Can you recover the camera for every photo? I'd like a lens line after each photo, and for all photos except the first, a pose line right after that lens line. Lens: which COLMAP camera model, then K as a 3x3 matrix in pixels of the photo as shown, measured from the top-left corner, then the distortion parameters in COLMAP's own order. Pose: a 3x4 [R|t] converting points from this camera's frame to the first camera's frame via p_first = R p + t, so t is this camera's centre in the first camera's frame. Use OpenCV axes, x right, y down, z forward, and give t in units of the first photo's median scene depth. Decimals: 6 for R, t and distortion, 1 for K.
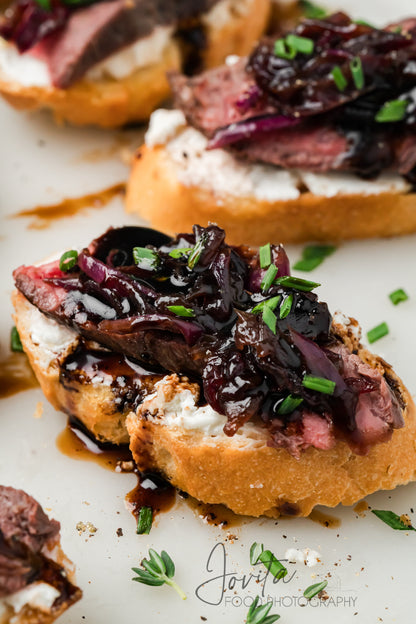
lens RADIAL K [[2662.2, 0, 206.1], [0, 2662.2, 308.4], [0, 0, 1]] dist [0.087513, 0.000000]
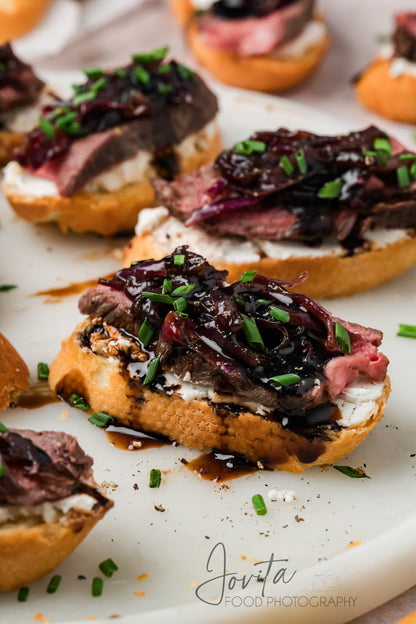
lens RADIAL K [[2662.2, 0, 206.8], [0, 2662.2, 311.8], [0, 0, 1]] dist [0.087513, 0.000000]
pose [[0.998276, -0.034058, 0.047800, -0.052027], [0.043656, 0.975223, -0.216872, 0.256878], [-0.039229, 0.218585, 0.975029, -0.232016]]
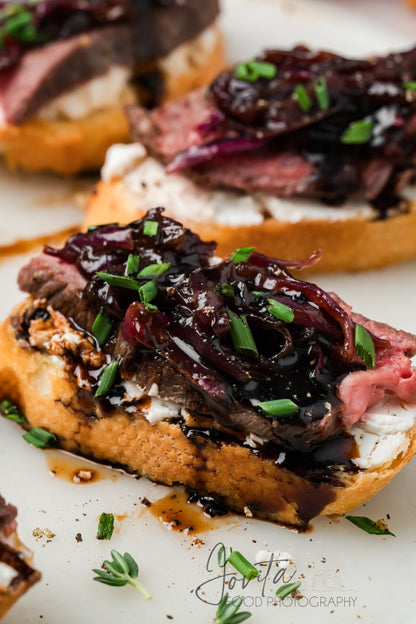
lens RADIAL K [[2662.2, 0, 211.5], [0, 2662.2, 315.6], [0, 0, 1]] dist [0.087513, 0.000000]
pose [[0.999521, -0.002034, 0.030886, -0.013444], [0.006662, 0.988592, -0.150474, 0.136802], [-0.030228, 0.150607, 0.988131, 0.053200]]
